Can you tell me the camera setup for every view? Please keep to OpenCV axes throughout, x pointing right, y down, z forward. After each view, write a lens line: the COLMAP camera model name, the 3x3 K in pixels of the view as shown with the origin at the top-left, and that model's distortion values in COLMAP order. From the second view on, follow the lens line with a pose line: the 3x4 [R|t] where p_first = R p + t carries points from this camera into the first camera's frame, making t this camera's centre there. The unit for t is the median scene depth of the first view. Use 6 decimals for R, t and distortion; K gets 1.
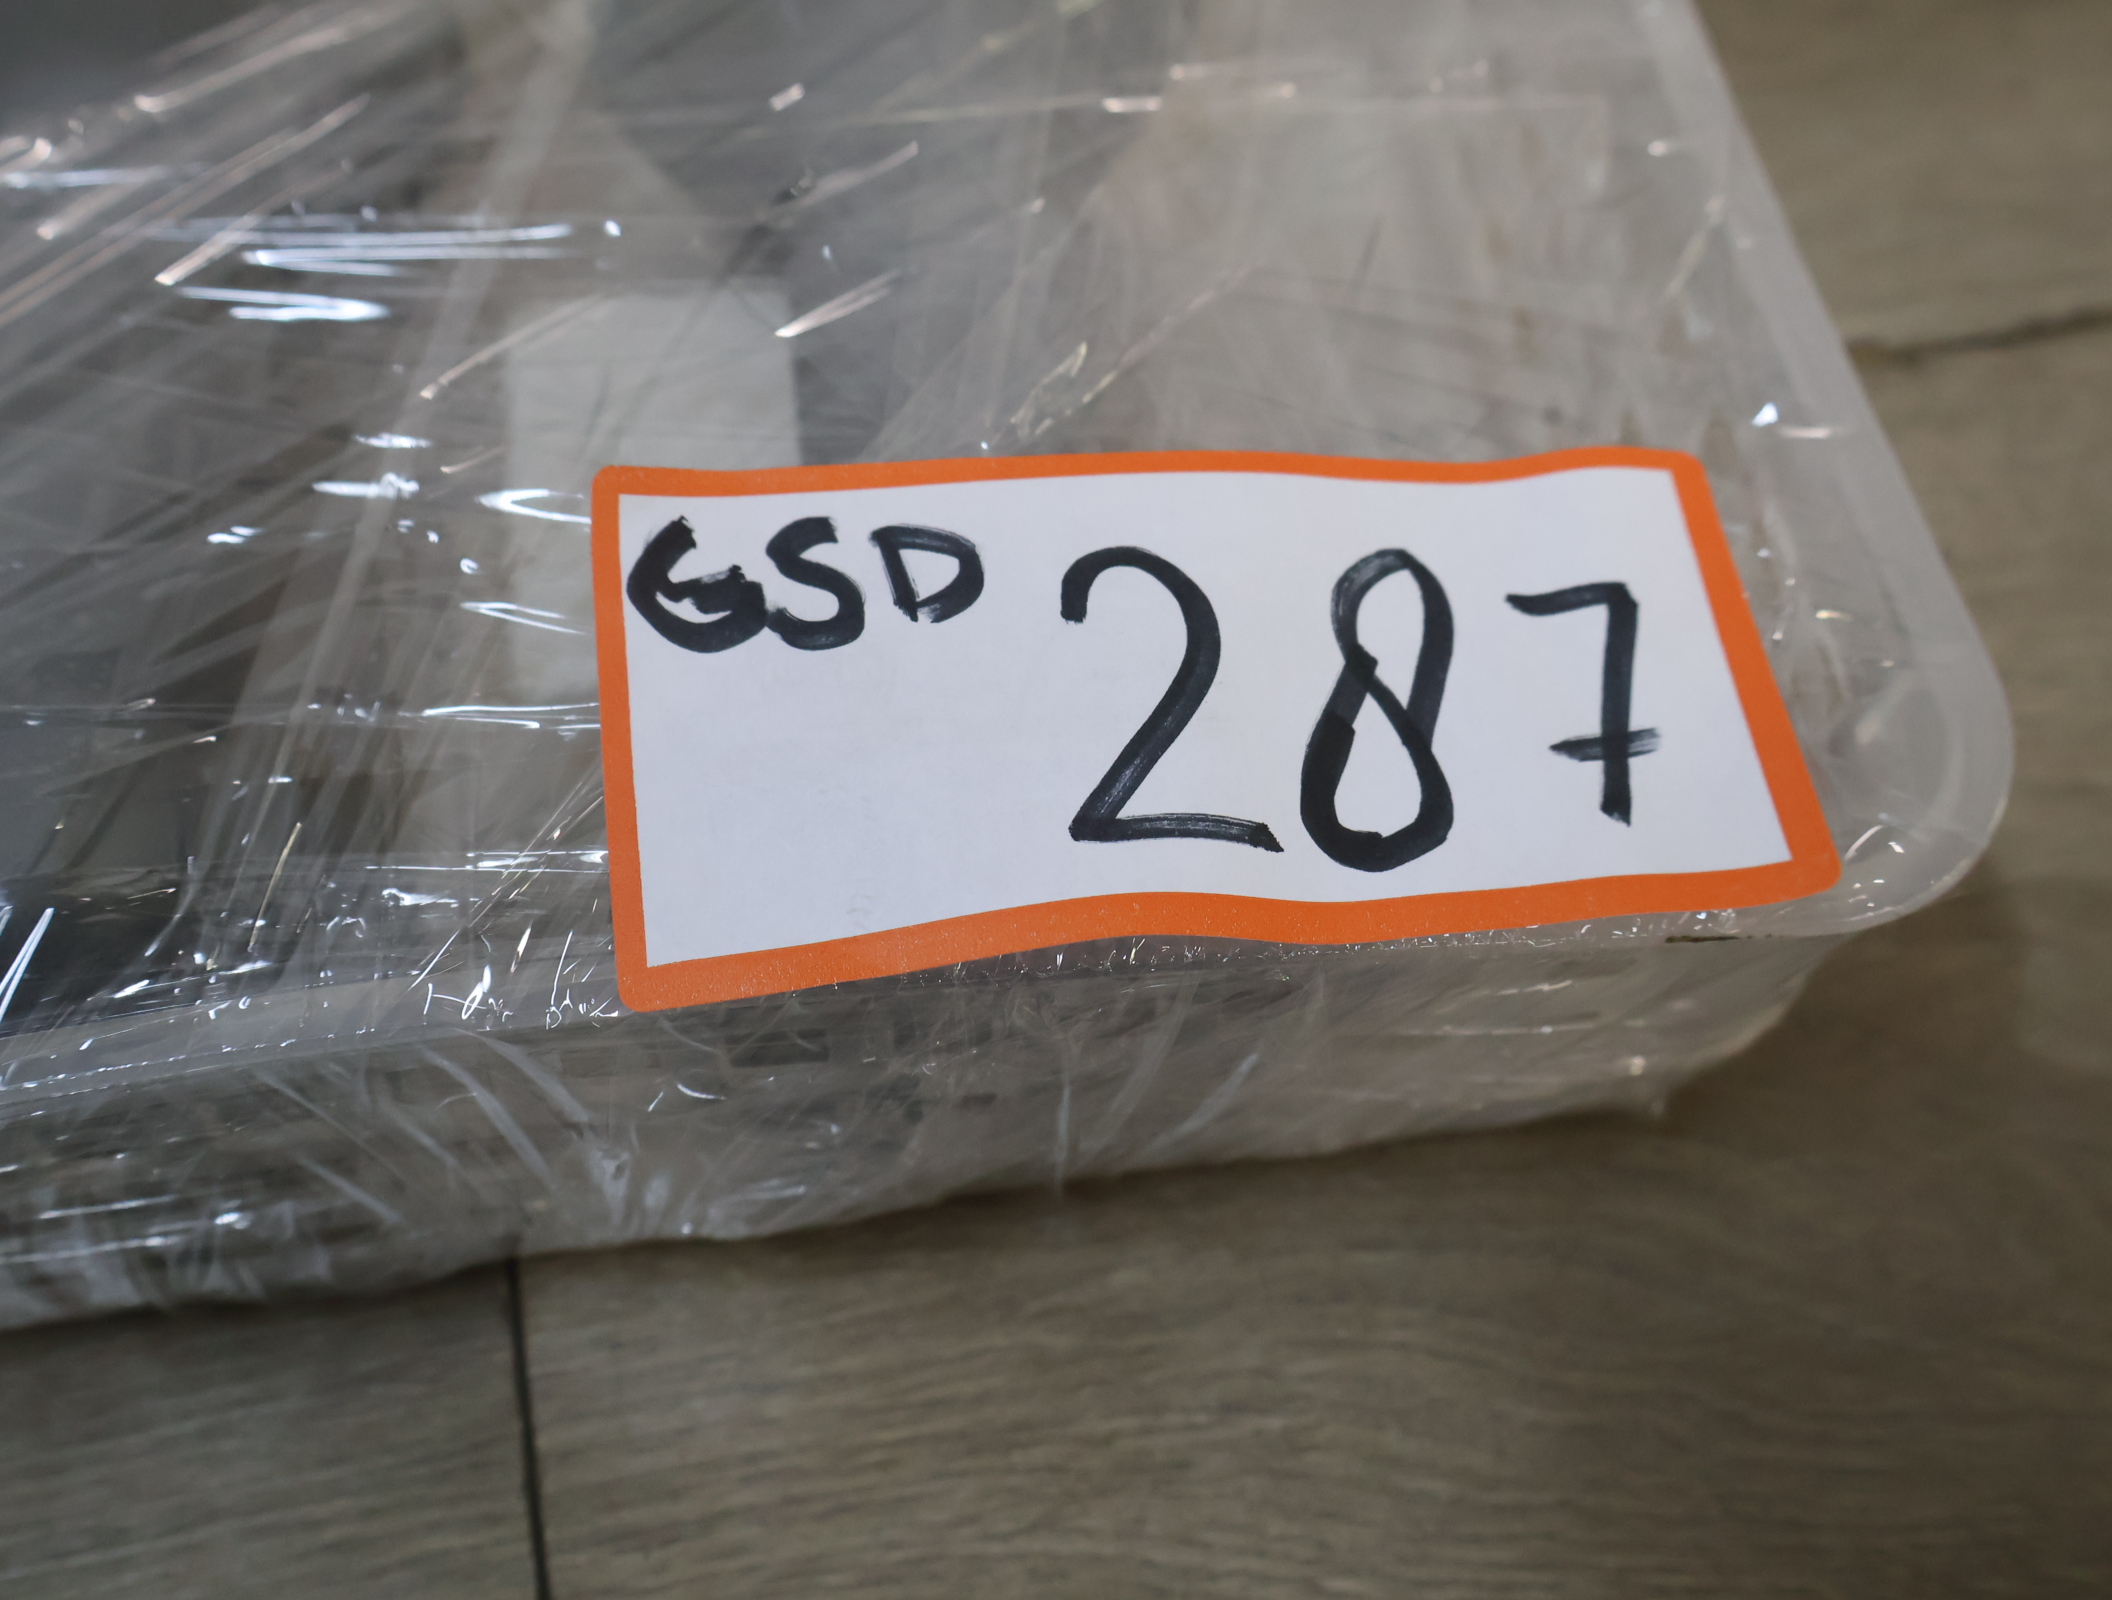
lens RADIAL K [[2478.6, 0, 1057.5], [0, 2478.6, 792.9], [0, 0, 1]] dist [0.009545, 0.000000]
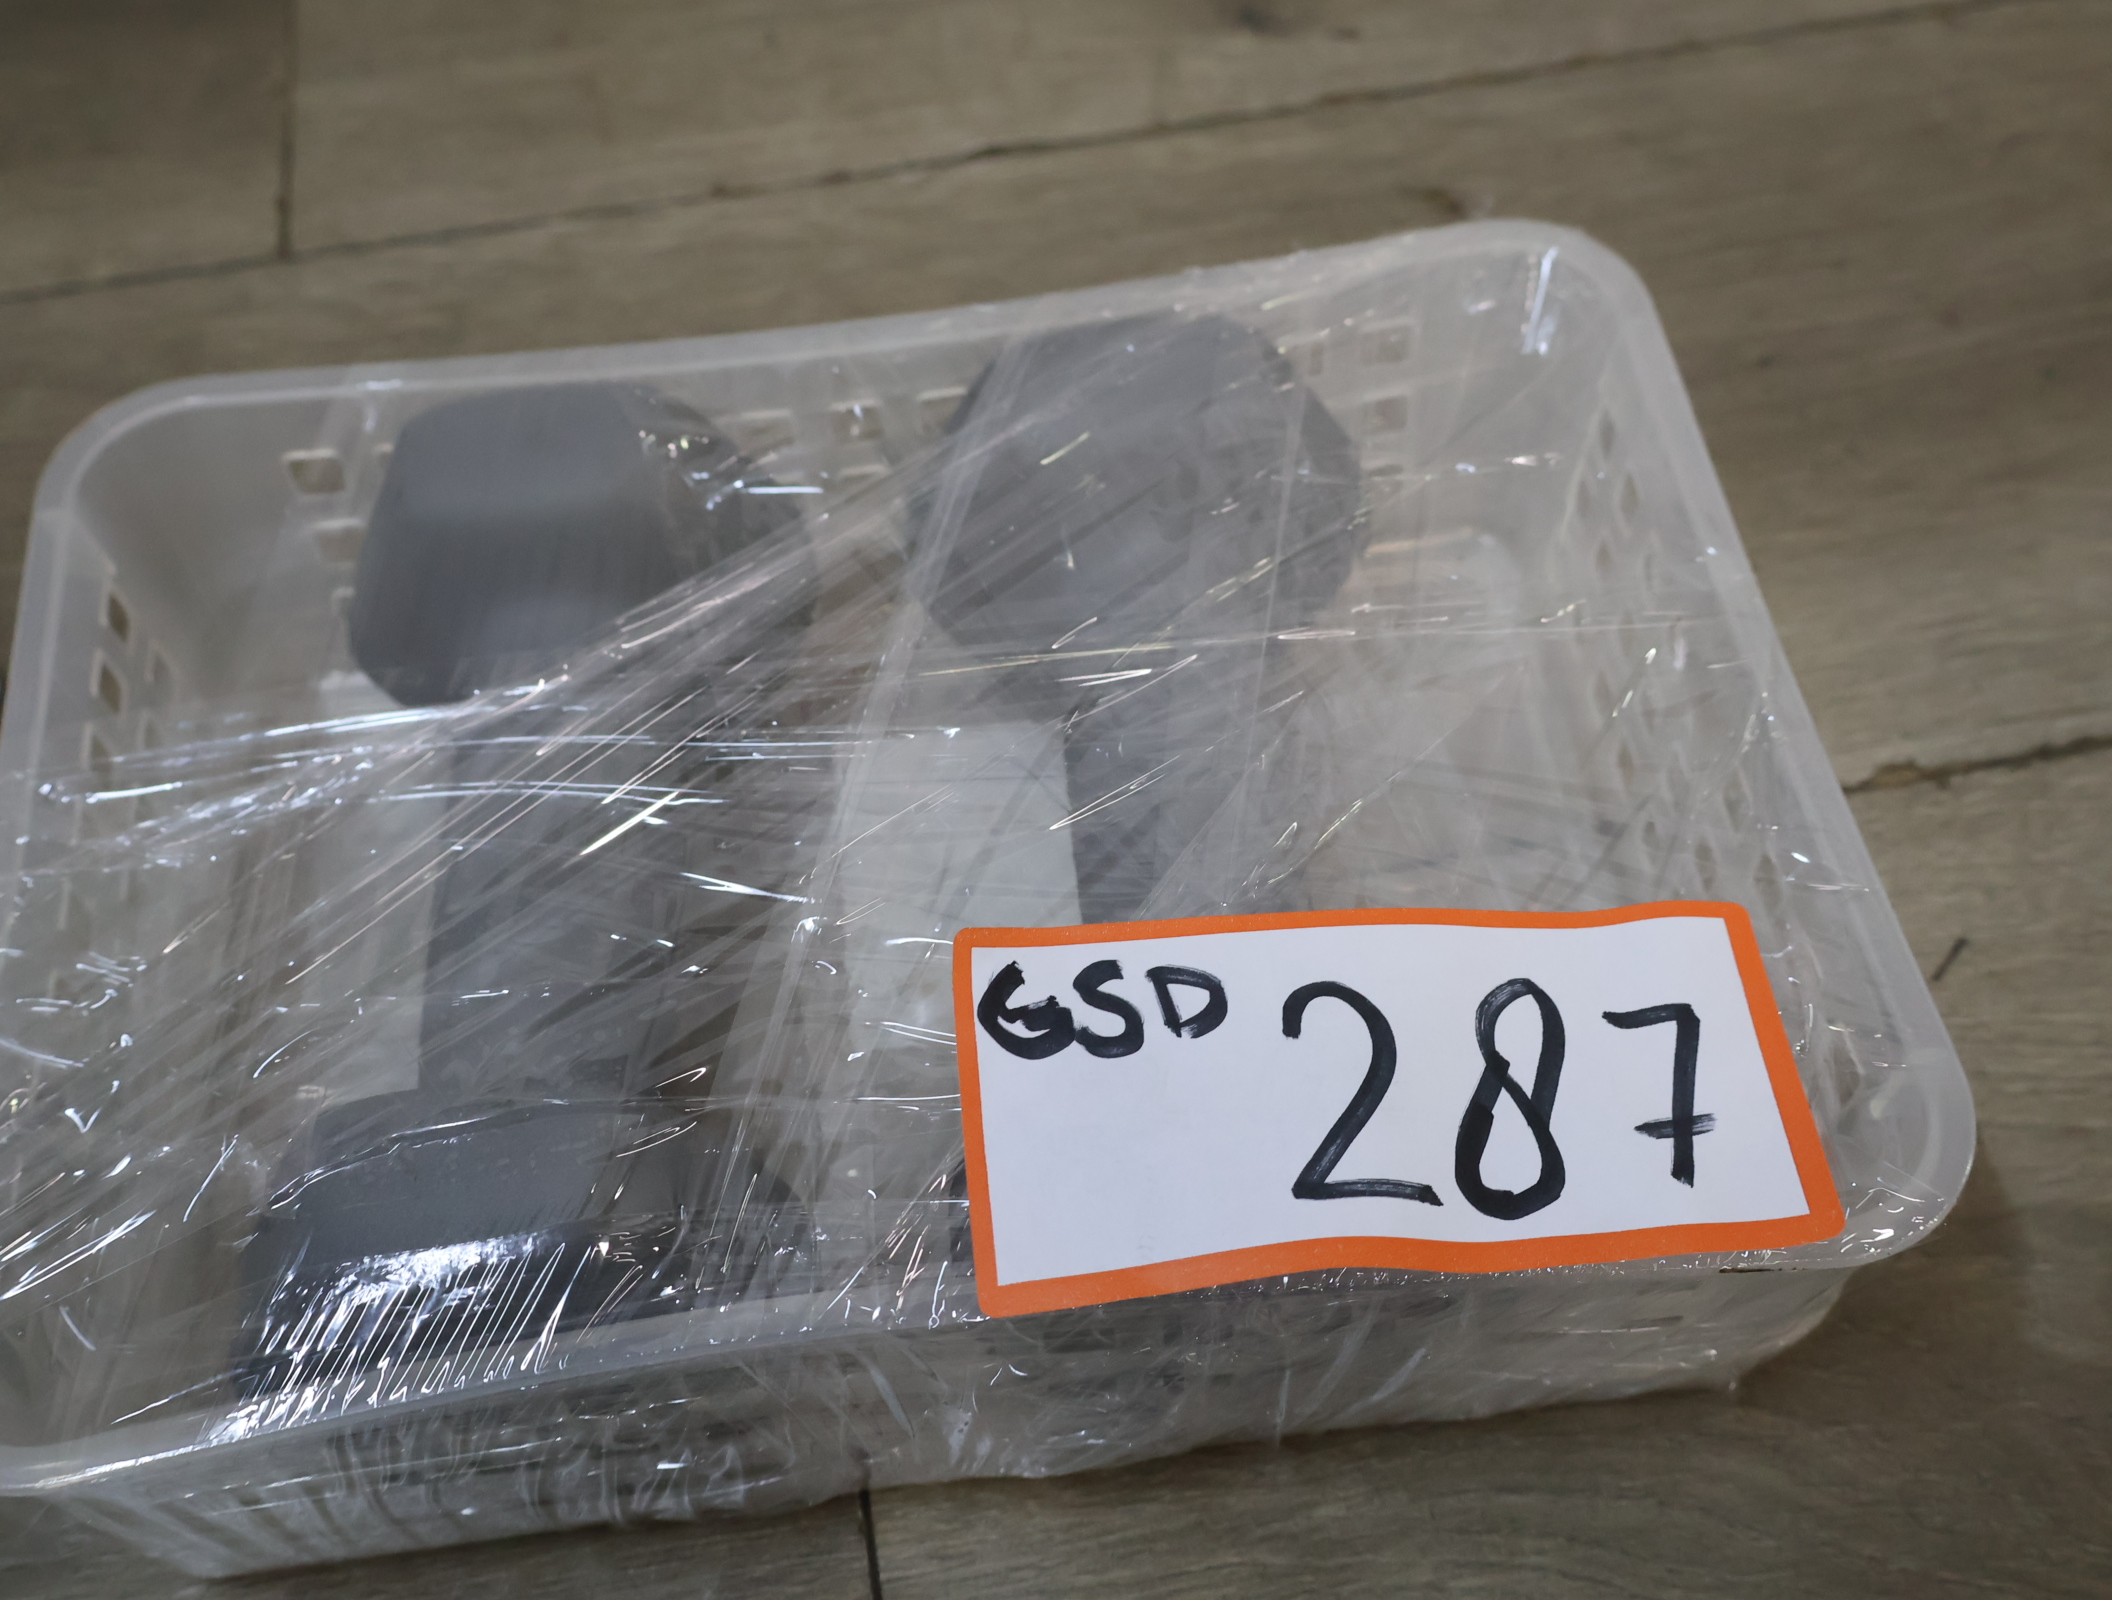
lens RADIAL K [[2478.6, 0, 1049.9], [0, 2478.6, 811.0], [0, 0, 1]] dist [0.009545, 0.000000]
pose [[0.997722, -0.004644, -0.067294, -0.034390], [-0.000874, 0.996653, -0.081745, -0.079915], [0.067448, 0.081617, 0.994379, -0.414807]]
